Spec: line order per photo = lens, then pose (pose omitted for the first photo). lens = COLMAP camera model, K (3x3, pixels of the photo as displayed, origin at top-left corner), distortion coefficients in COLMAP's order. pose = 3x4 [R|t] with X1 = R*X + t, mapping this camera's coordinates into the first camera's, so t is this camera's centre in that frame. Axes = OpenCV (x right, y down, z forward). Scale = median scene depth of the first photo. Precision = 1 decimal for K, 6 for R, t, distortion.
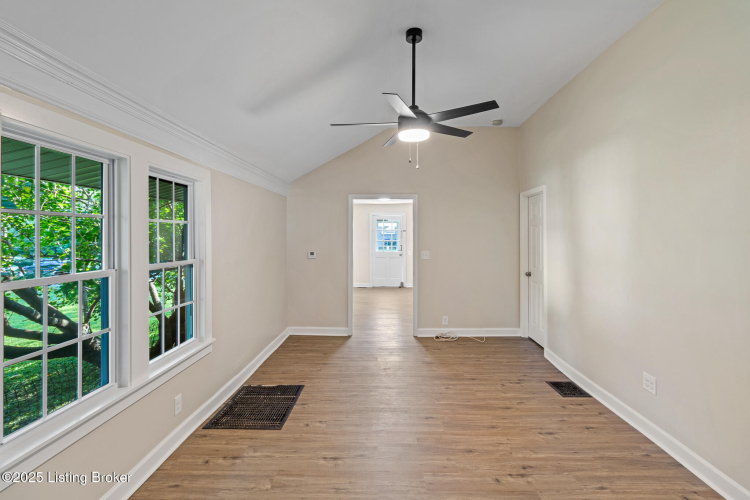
lens RADIAL K [[353.0, 0, 378.6], [0, 353.0, 230.0], [0, 0, 1]] dist [-0.000367, 0.000103]
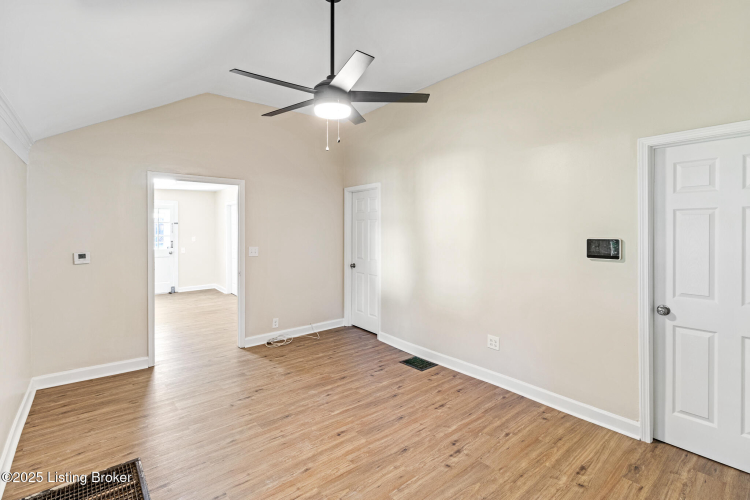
lens RADIAL K [[353.0, 0, 378.6], [0, 353.0, 230.0], [0, 0, 1]] dist [-0.000367, 0.000103]
pose [[0.756256, -0.000603, 0.654276, -0.299966], [-0.010766, 0.999853, 0.013366, 0.005077], [-0.654187, -0.017153, 0.756138, 0.222376]]
